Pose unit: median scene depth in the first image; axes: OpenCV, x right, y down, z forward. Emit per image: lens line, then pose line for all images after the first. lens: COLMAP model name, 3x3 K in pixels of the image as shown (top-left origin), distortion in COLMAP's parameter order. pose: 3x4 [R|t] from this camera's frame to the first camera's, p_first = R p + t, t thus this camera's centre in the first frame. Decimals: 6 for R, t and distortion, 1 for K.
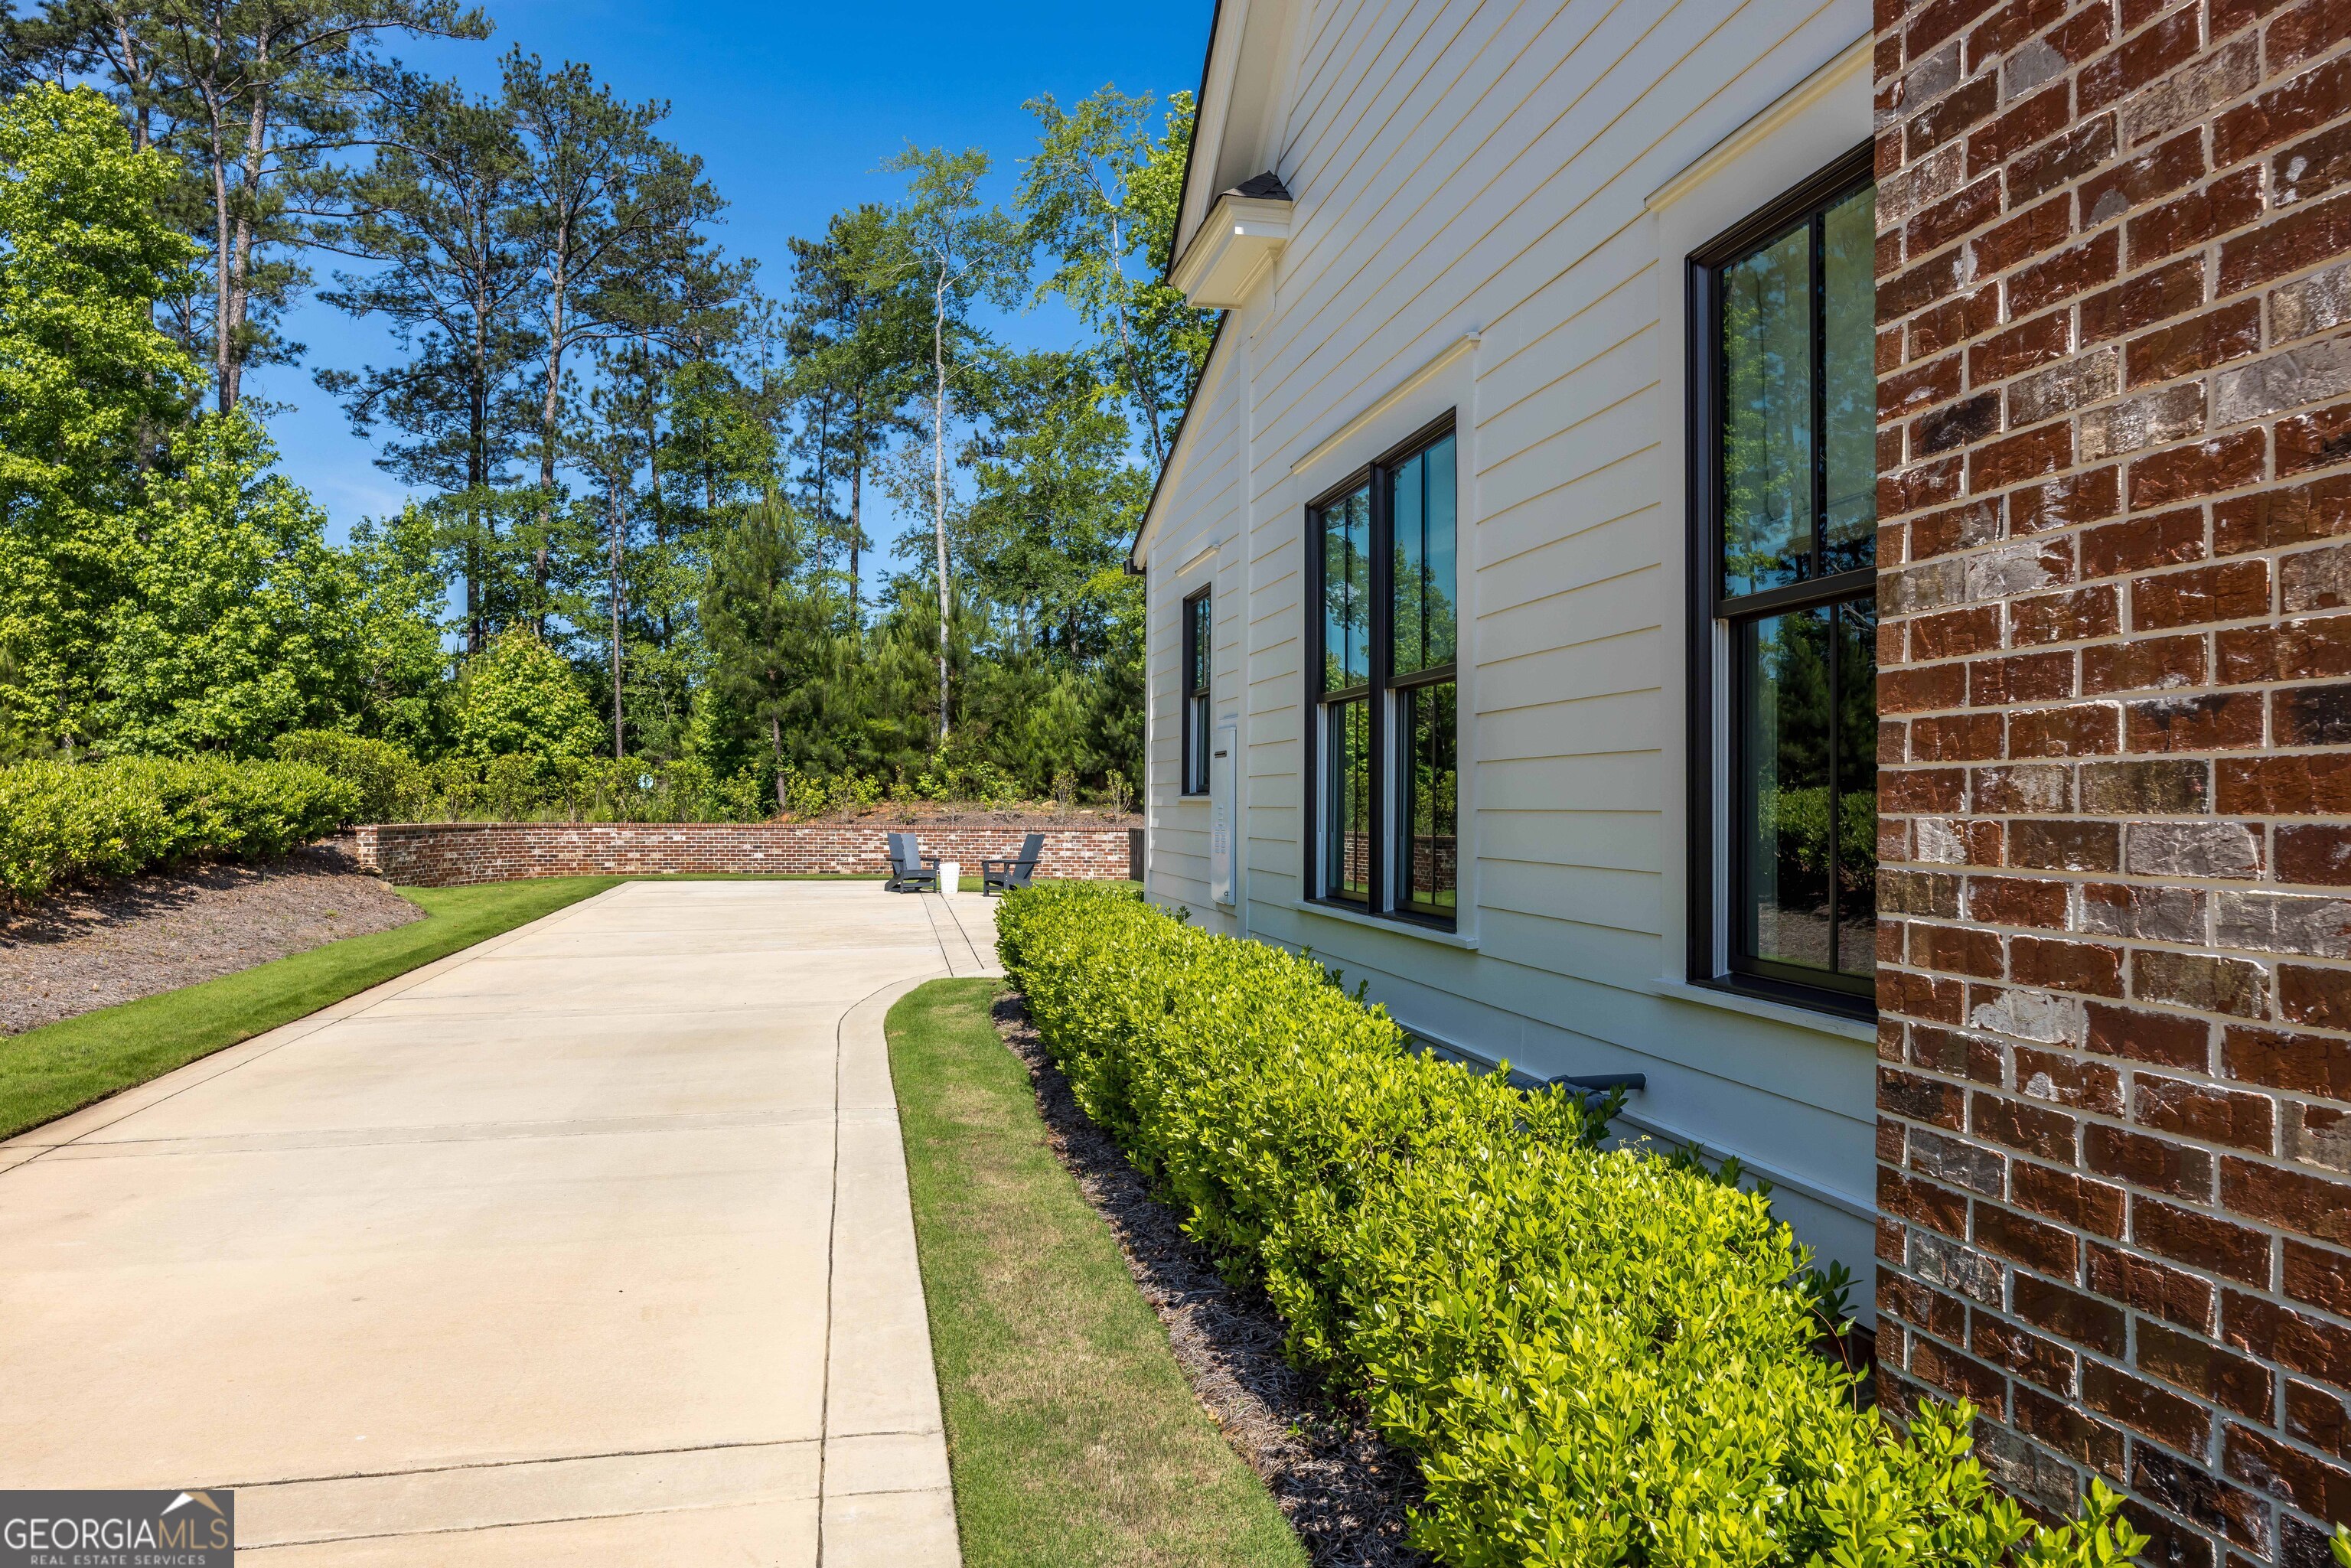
lens RADIAL K [[1516.5, 0, 1169.8], [0, 1516.5, 793.6], [0, 0, 1]] dist [0.007318, -0.001312]
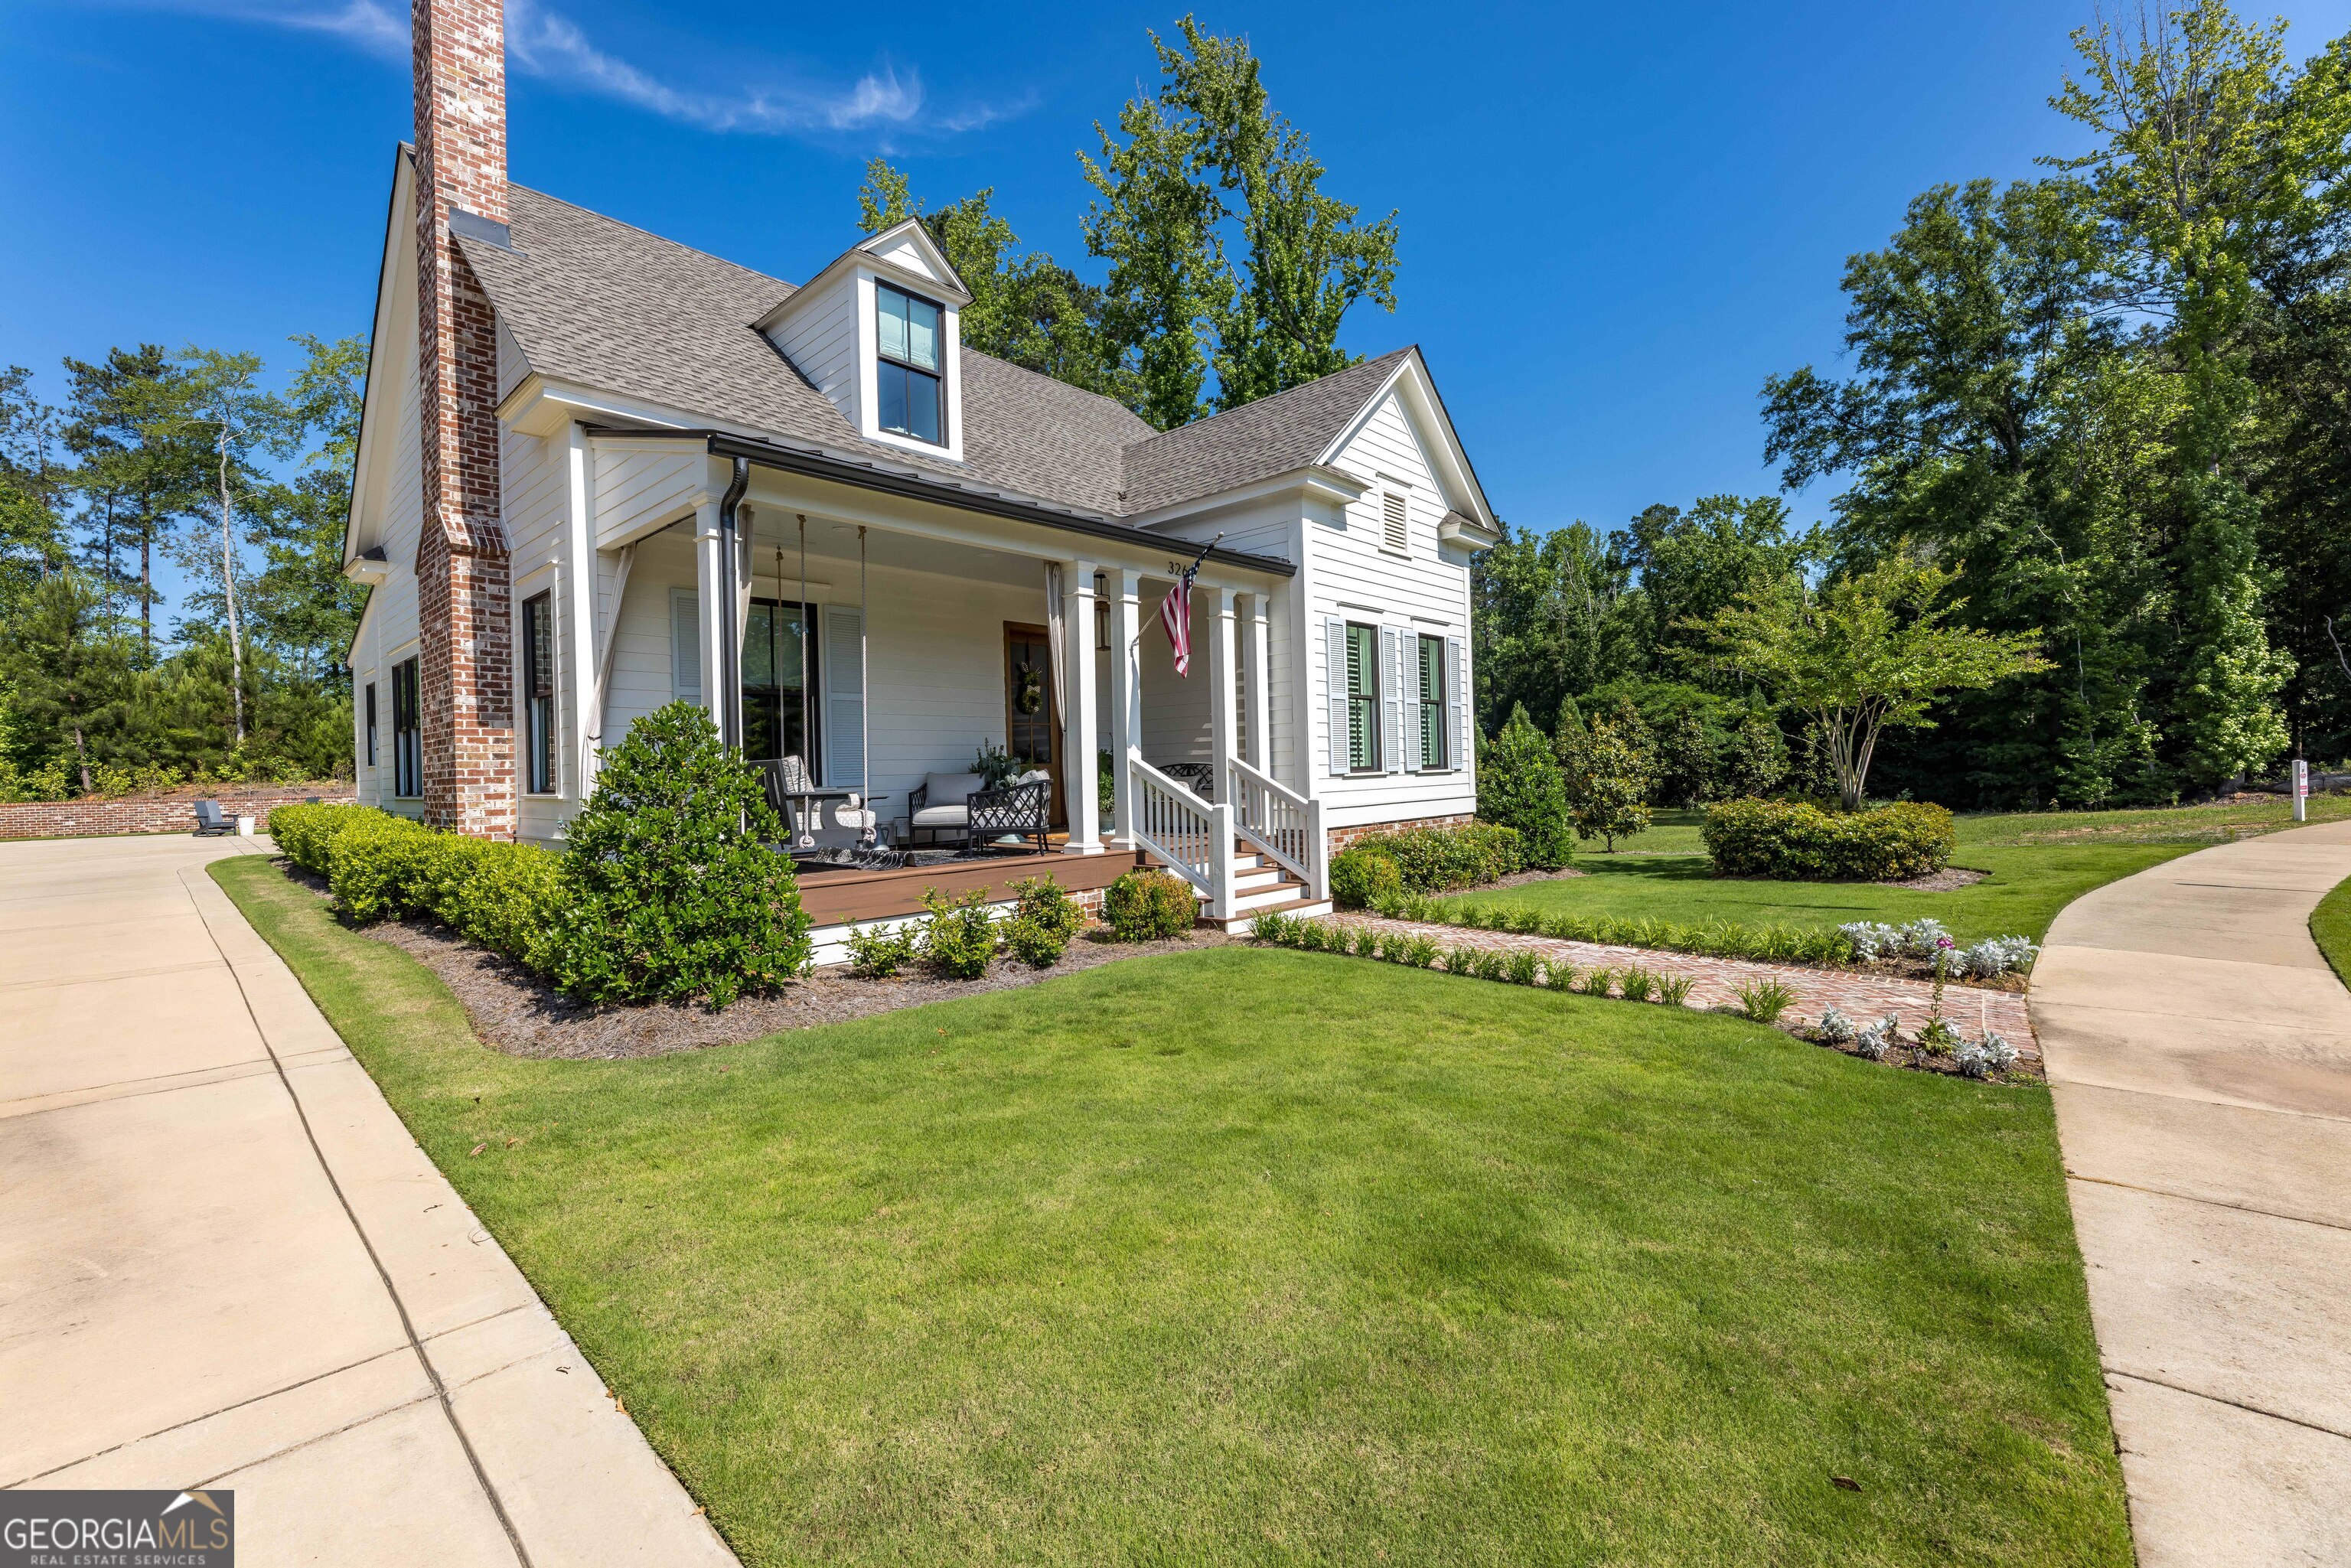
lens RADIAL K [[967.0, 0, 1163.7], [0, 967.0, 777.3], [0, 0, 1]] dist [-0.004544, 0.000511]
pose [[0.817944, -0.032665, 0.574370, 0.049602], [0.027537, 0.999465, 0.017626, 0.007664], [-0.574639, 0.001399, 0.818406, -0.302754]]
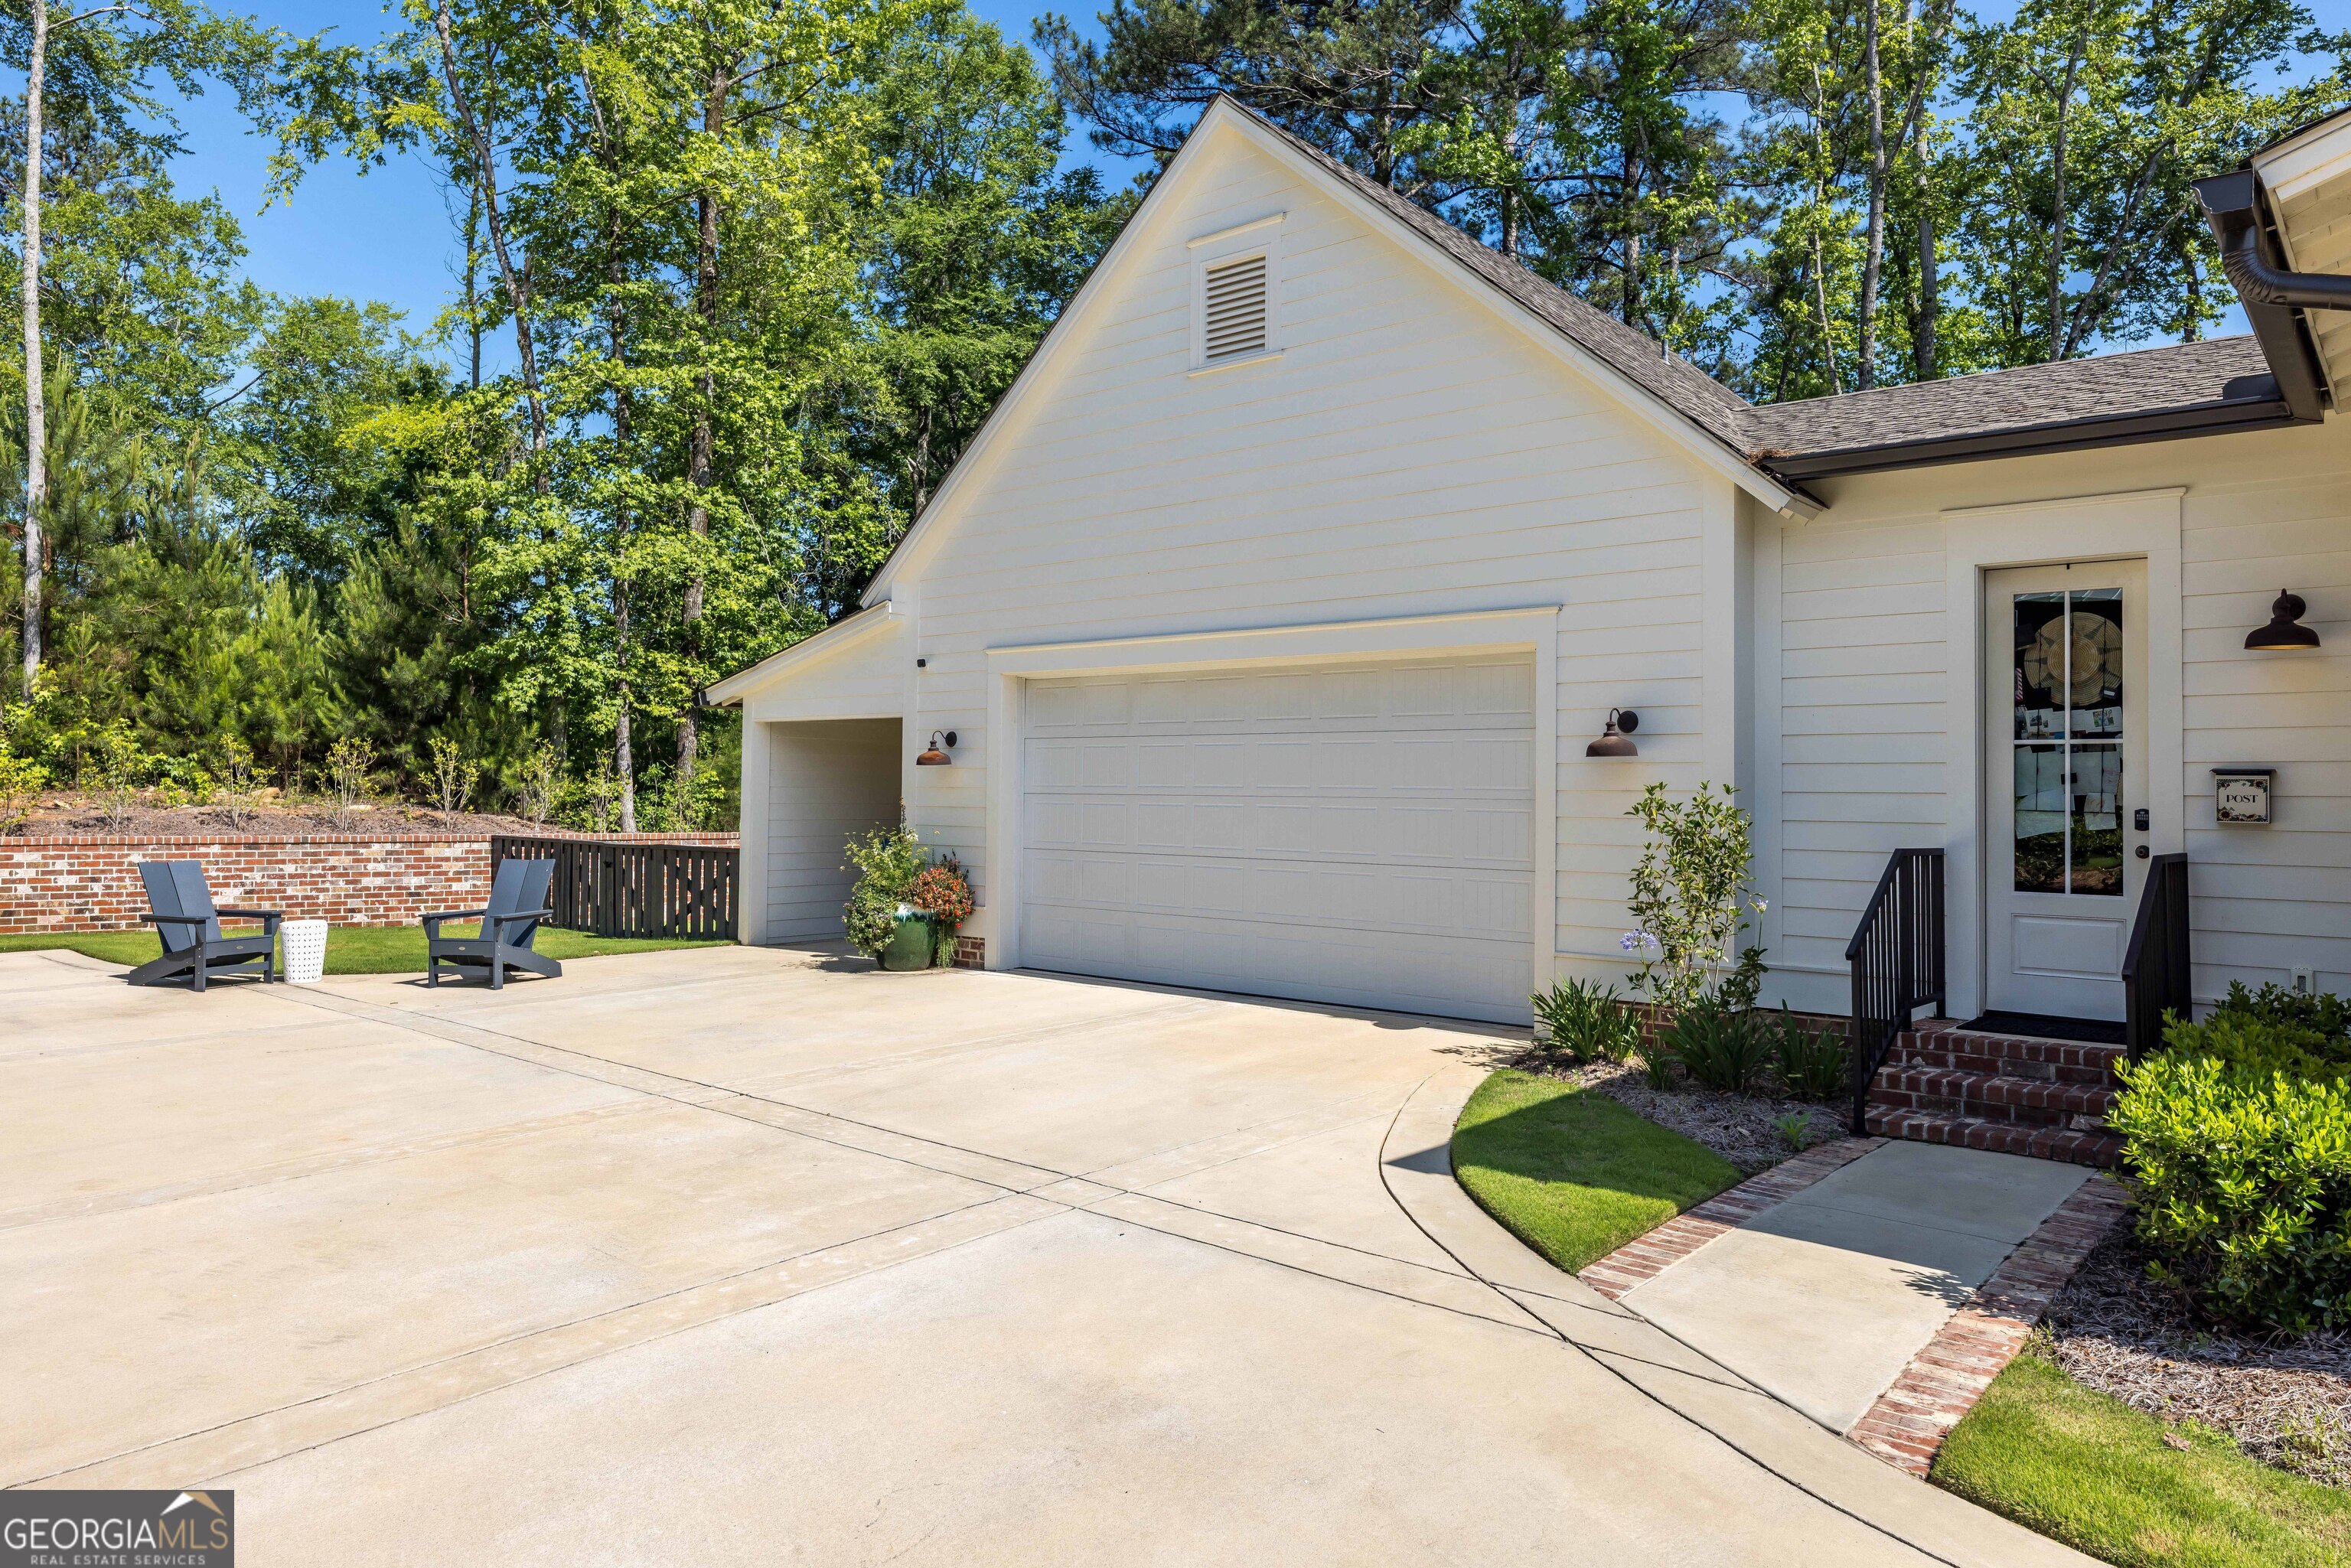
lens RADIAL K [[1516.5, 0, 1174.4], [0, 1516.5, 774.4], [0, 0, 1]] dist [0.007318, -0.001312]
pose [[0.788206, 0.008676, 0.615350, -0.157530], [-0.008342, 0.999959, -0.003413, -0.001602], [-0.615355, -0.002443, 0.788246, 0.302237]]
